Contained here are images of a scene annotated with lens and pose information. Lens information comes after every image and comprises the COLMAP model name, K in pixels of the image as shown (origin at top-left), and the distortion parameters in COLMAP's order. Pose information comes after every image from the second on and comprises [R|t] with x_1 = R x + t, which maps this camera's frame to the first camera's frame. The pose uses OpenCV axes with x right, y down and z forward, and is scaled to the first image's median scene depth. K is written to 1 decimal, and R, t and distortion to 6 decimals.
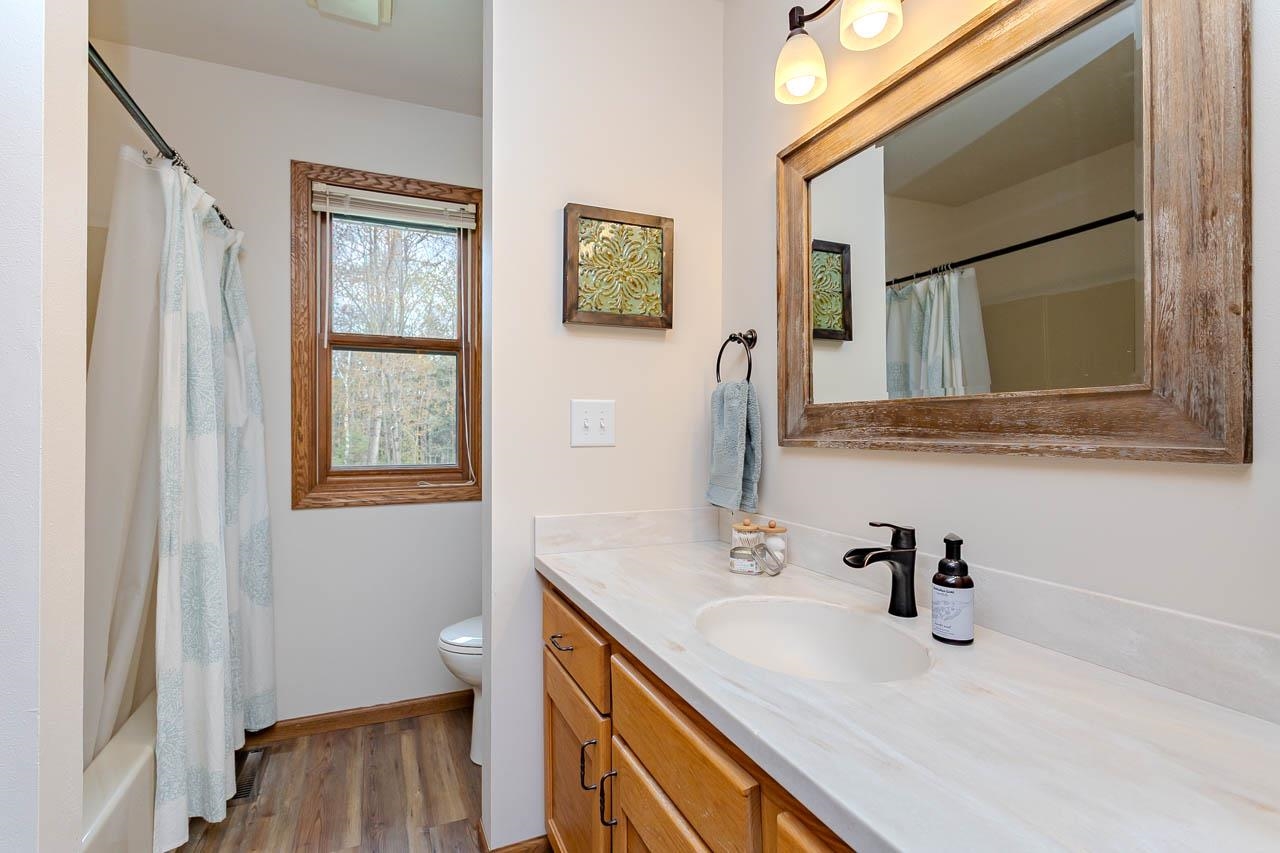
lens RADIAL K [[623.3, 0, 651.8], [0, 623.3, 420.1], [0, 0, 1]] dist [-0.003720, -0.000239]
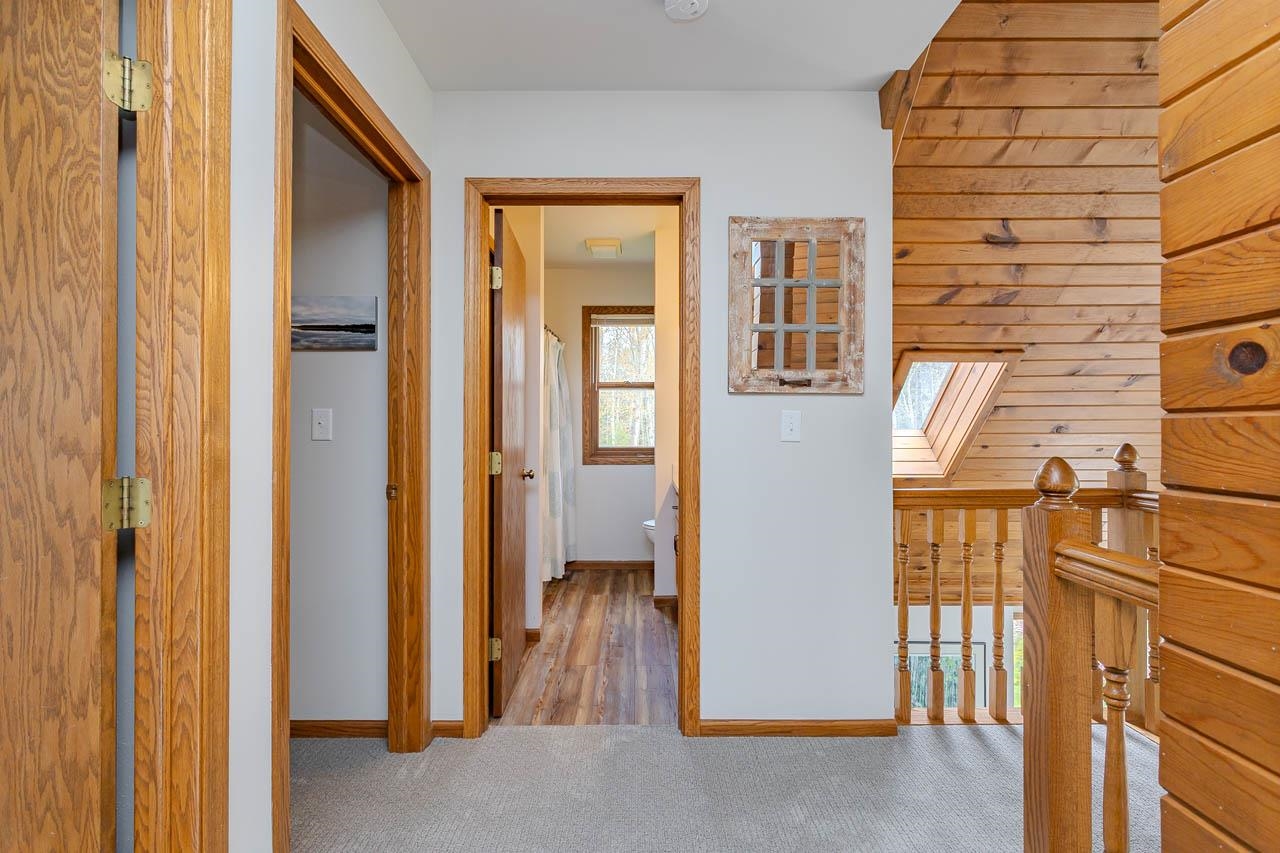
lens RADIAL K [[613.2, 0, 637.6], [0, 613.2, 420.3], [0, 0, 1]] dist [-0.002135, 0.001806]
pose [[0.914714, -0.002476, -0.404095, 0.465392], [0.002615, 0.999997, -0.000209, -0.011686], [0.404094, -0.000866, 0.914717, -0.887291]]
